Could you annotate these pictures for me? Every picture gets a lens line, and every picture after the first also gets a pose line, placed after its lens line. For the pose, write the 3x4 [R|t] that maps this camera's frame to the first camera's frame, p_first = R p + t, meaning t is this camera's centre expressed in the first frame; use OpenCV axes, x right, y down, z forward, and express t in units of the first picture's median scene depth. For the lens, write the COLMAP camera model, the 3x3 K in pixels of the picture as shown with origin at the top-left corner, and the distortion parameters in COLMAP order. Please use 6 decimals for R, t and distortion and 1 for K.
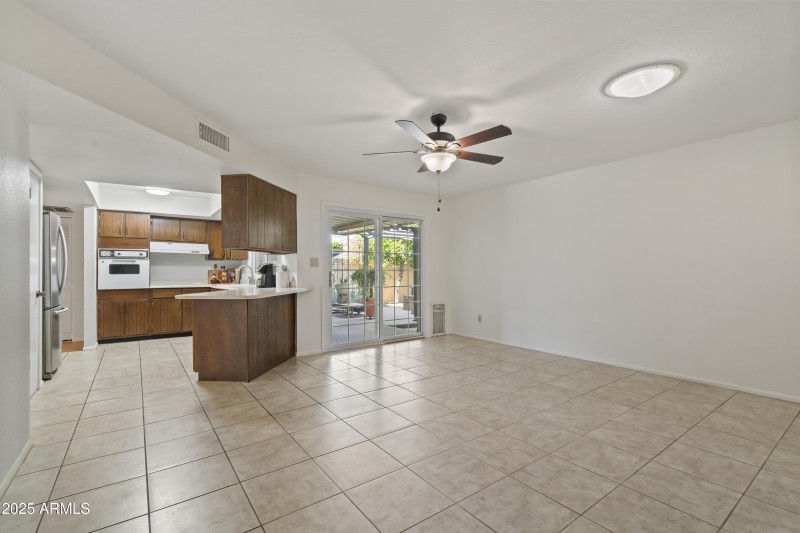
lens RADIAL K [[370.2, 0, 401.4], [0, 370.2, 265.4], [0, 0, 1]] dist [0.000259, 0.000970]
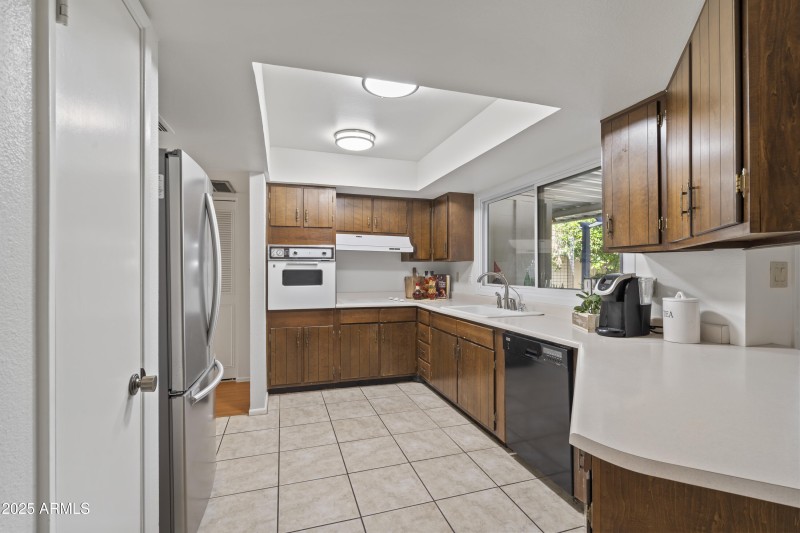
lens RADIAL K [[370.2, 0, 401.4], [0, 370.2, 264.9], [0, 0, 1]] dist [0.000259, 0.000970]
pose [[0.948875, -0.000301, -0.315653, -0.380594], [0.001749, 0.999989, 0.004304, -0.012988], [0.315648, -0.004636, 0.948865, 0.445807]]
